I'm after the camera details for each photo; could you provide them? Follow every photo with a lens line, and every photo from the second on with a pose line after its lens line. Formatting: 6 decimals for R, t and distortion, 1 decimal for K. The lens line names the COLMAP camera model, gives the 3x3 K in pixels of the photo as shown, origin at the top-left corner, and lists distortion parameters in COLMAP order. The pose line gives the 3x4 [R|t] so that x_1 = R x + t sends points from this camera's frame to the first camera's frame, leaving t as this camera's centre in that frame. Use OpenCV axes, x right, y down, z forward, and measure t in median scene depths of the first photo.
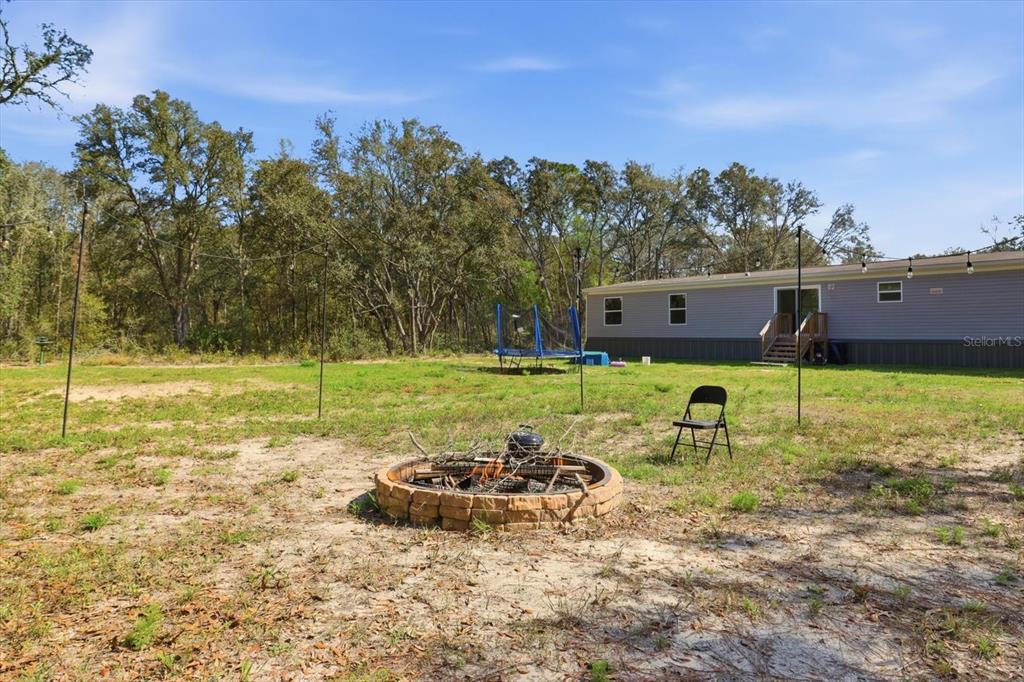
lens RADIAL K [[494.7, 0, 512.0], [0, 494.7, 341.0], [0, 0, 1]] dist [-0.001195, -0.000572]
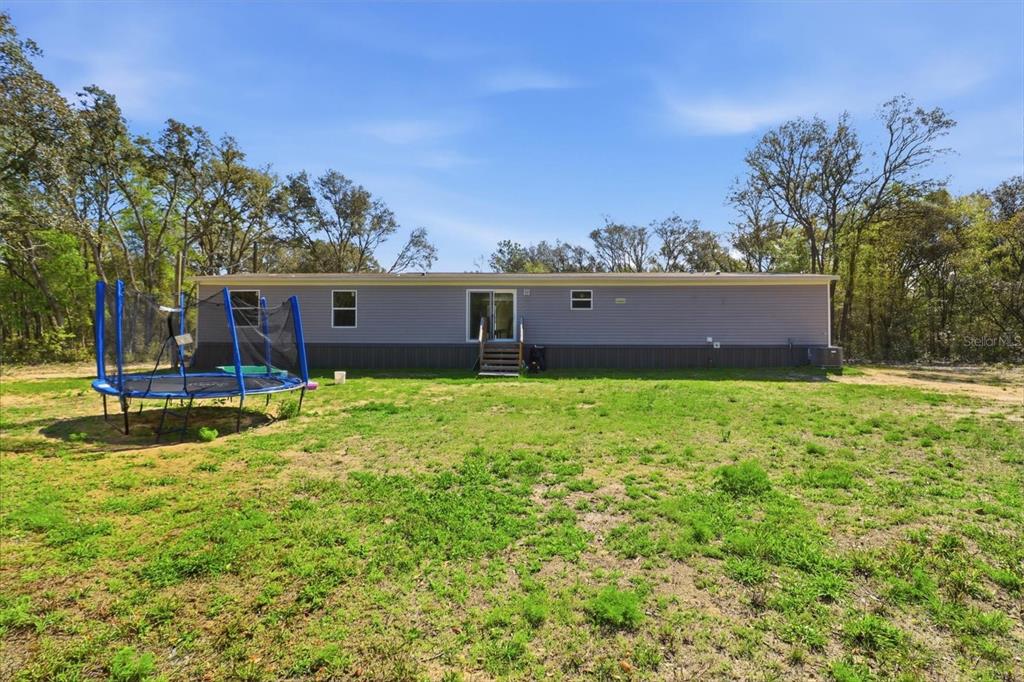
lens RADIAL K [[494.7, 0, 512.0], [0, 494.7, 341.0], [0, 0, 1]] dist [-0.001195, -0.000572]
pose [[0.720745, -0.007861, 0.693156, -0.057509], [0.009426, 0.999954, 0.001540, -0.012284], [-0.693136, 0.005424, 0.720786, 0.283972]]
